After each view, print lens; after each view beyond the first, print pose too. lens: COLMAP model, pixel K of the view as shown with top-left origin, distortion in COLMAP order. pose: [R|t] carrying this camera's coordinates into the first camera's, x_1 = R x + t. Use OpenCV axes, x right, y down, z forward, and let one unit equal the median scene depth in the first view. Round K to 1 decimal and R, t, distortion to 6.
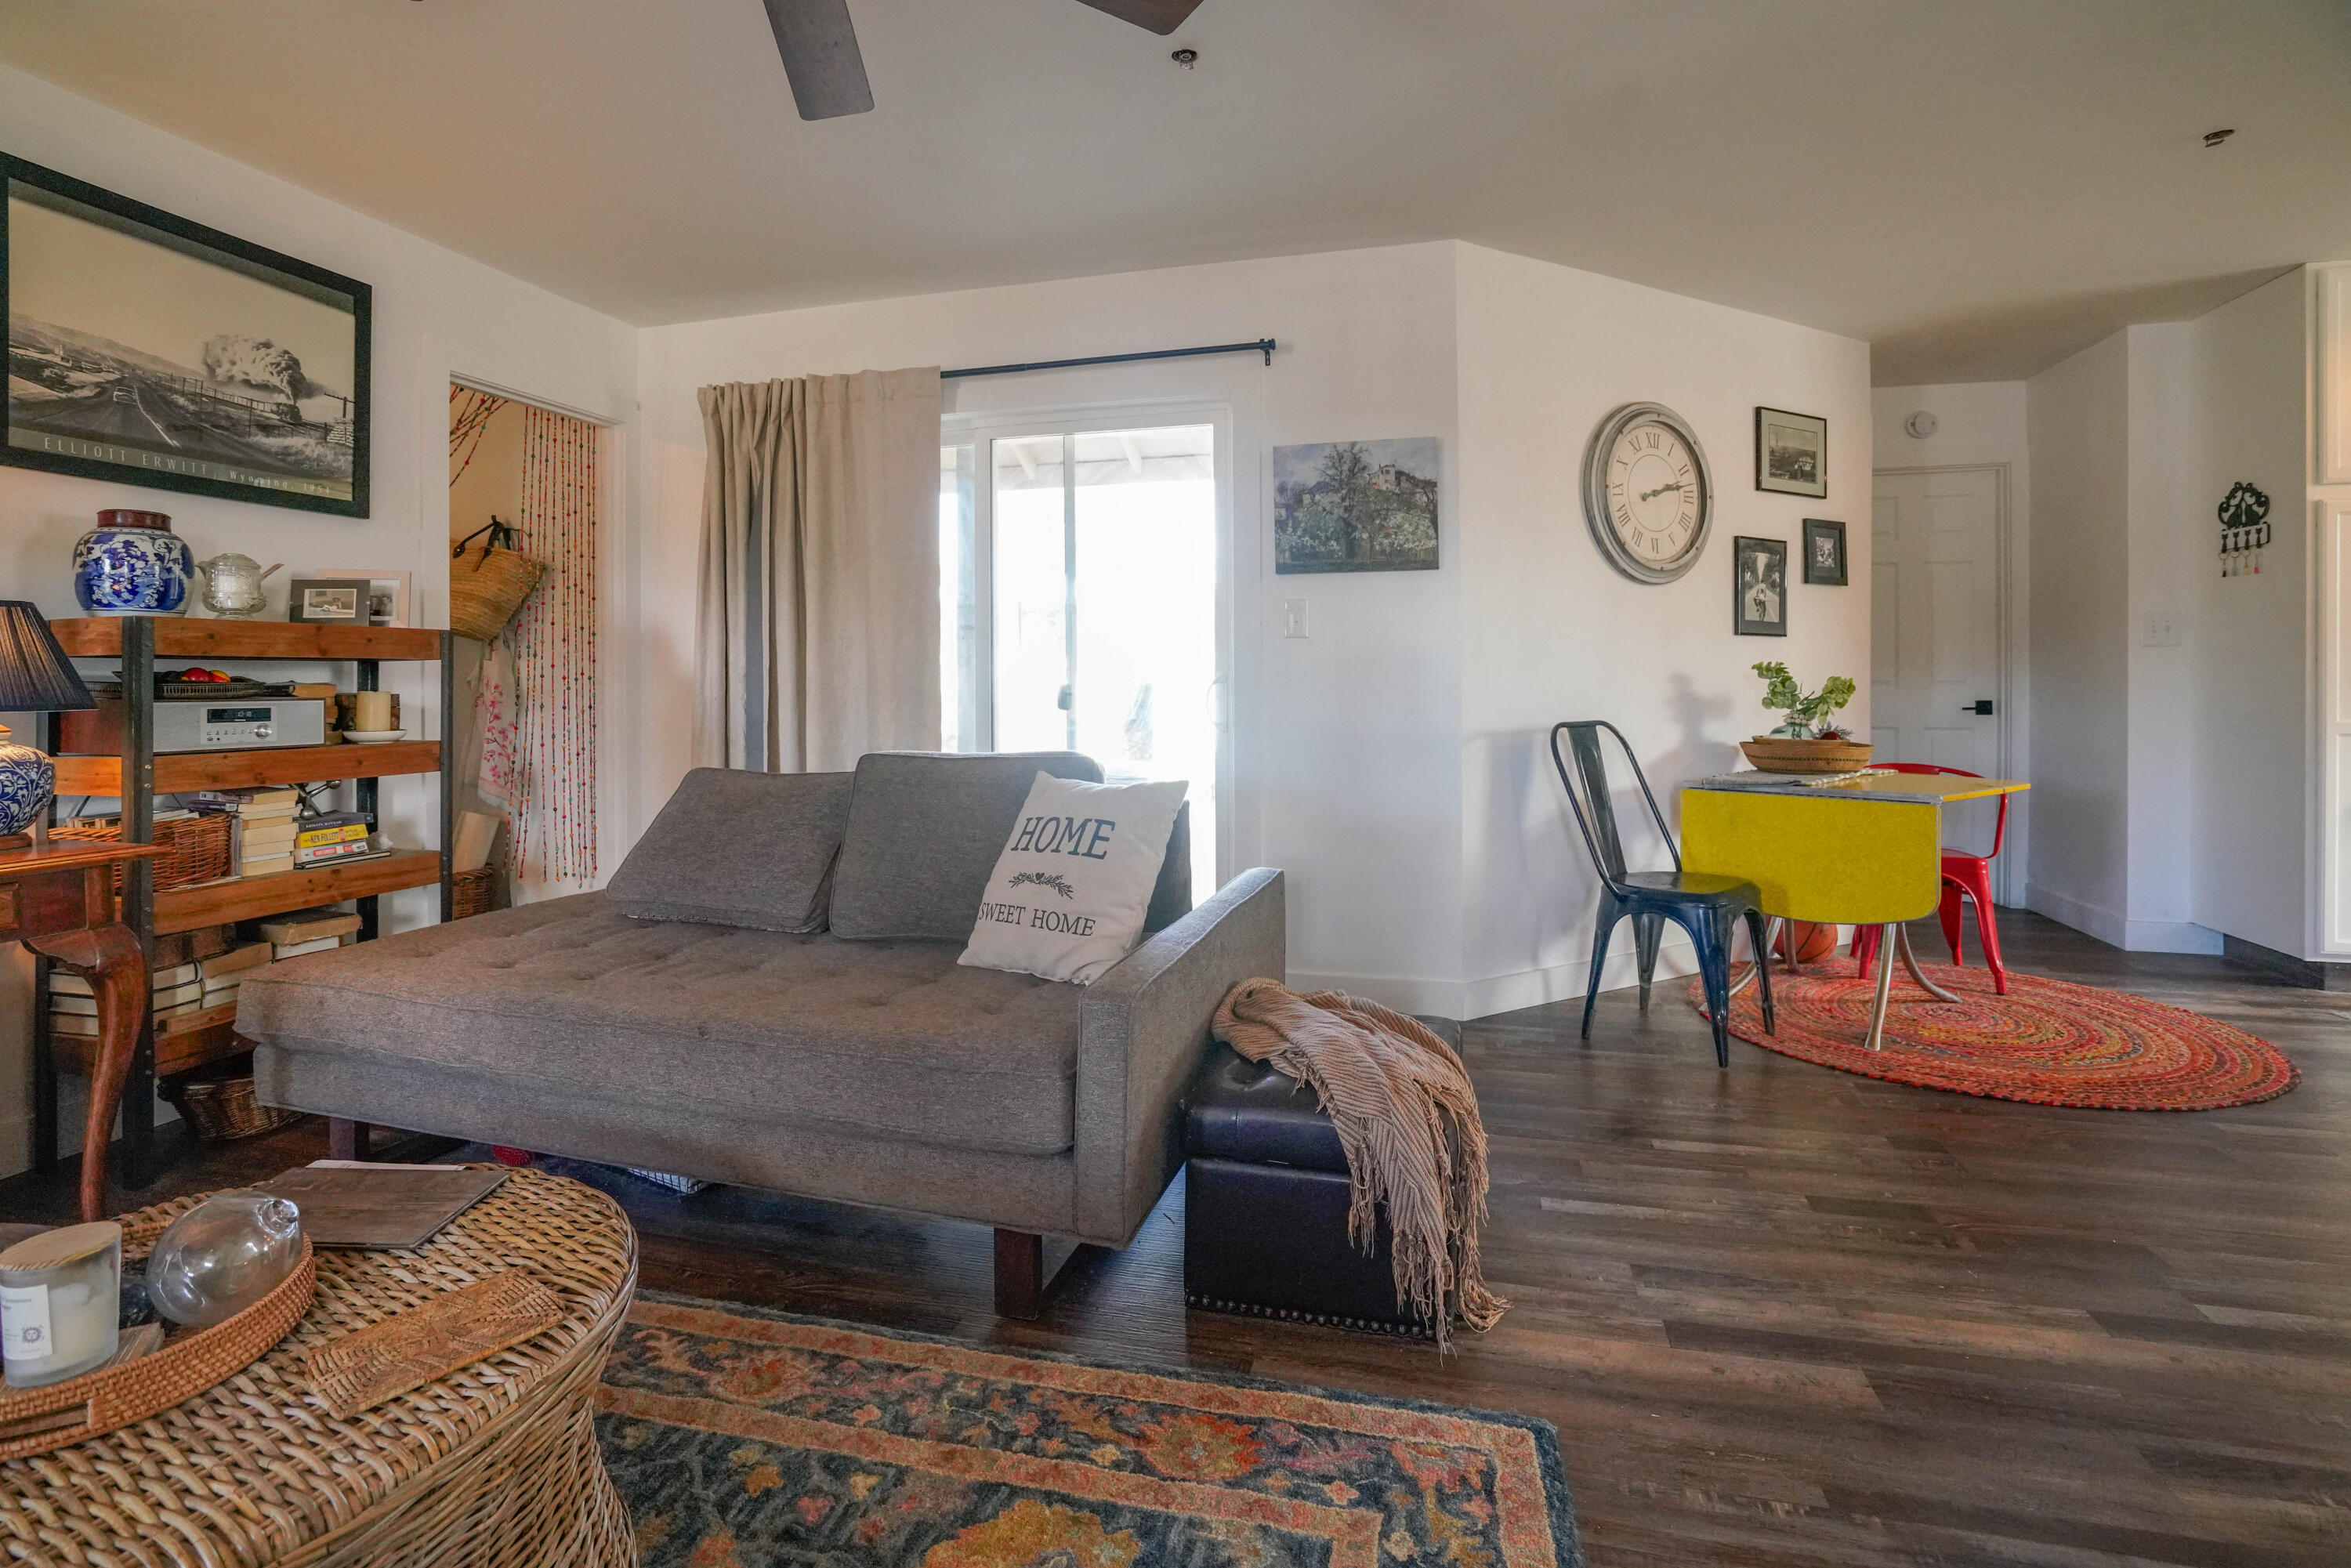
lens RADIAL K [[1127.9, 0, 1169.3], [0, 1127.9, 674.4], [0, 0, 1]] dist [-0.001758, 0.006512]
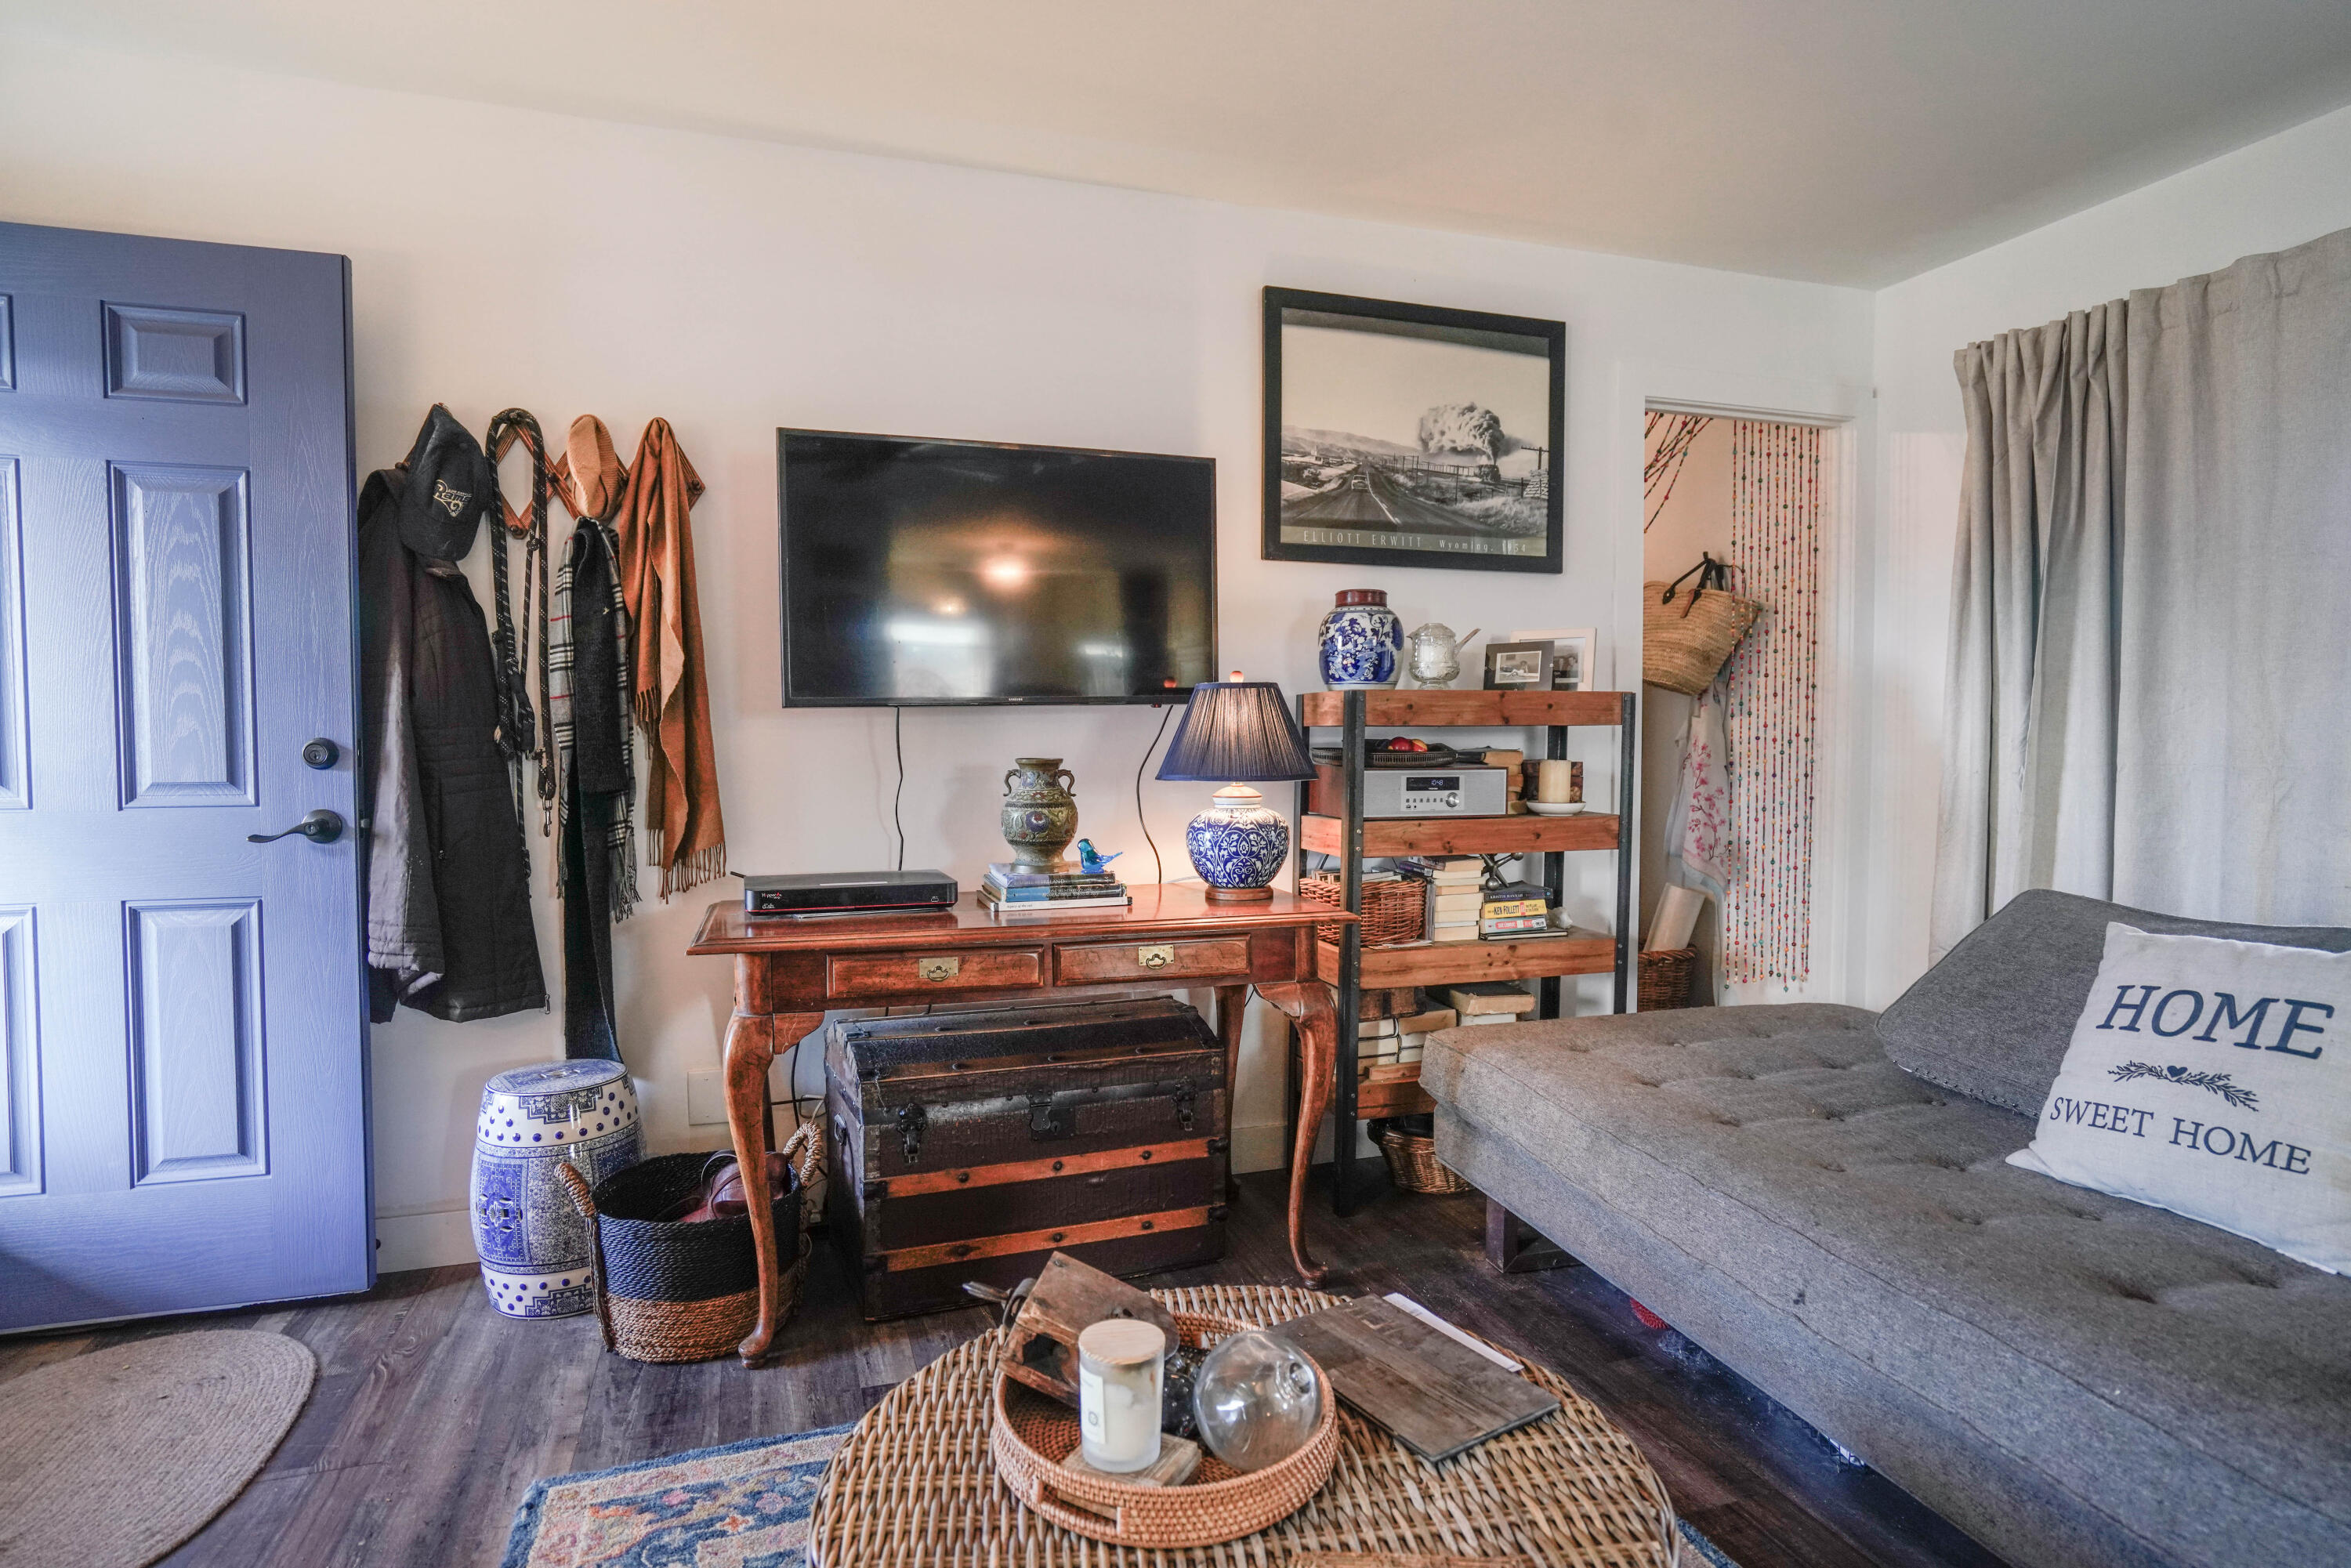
lens RADIAL K [[1244.3, 0, 1178.5], [0, 1244.3, 765.2], [0, 0, 1]] dist [-0.047895, 0.031052]
pose [[0.539578, 0.044203, -0.840775, -0.009864], [-0.001755, 0.998678, 0.051378, -0.034808], [0.841934, -0.026247, 0.538942, 0.194161]]
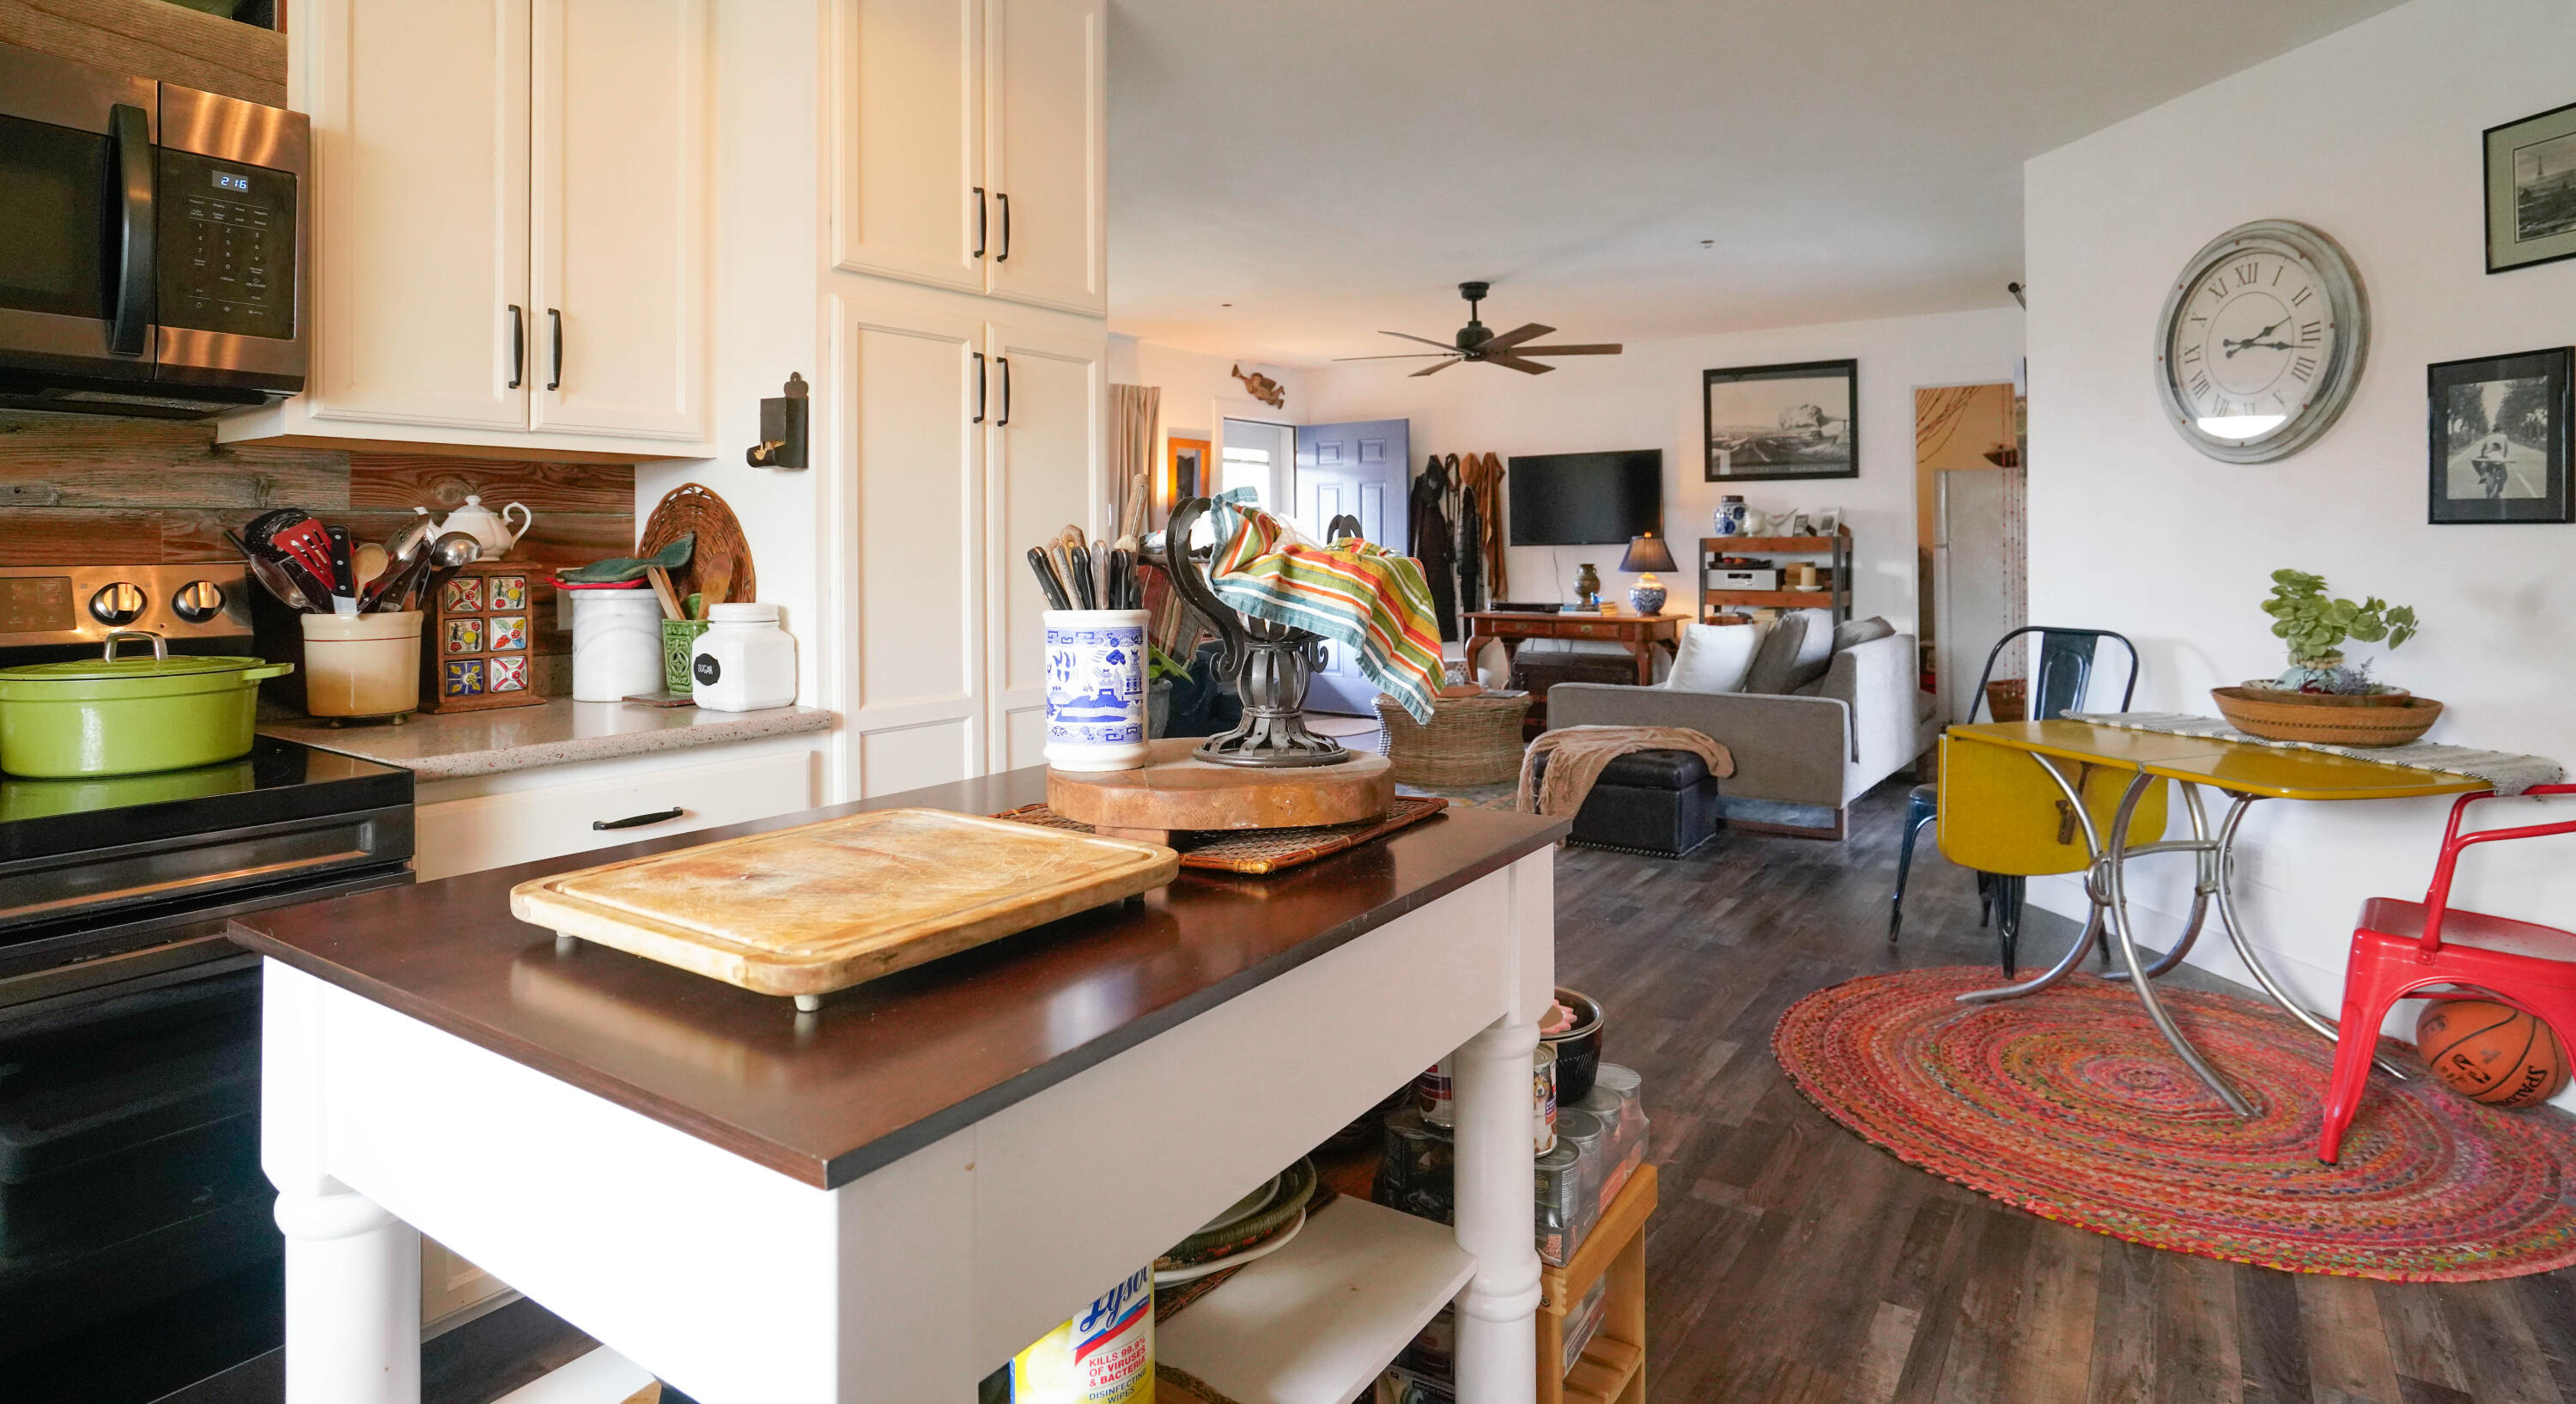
lens RADIAL K [[1329.5, 0, 1294.9], [0, 1329.5, 546.7], [0, 0, 1]] dist [-0.058859, 0.044014]
pose [[-0.326399, 0.010066, -0.945178, 1.969374], [0.015152, 0.999871, 0.005416, -0.051387], [0.945111, -0.012554, -0.326509, 0.919429]]
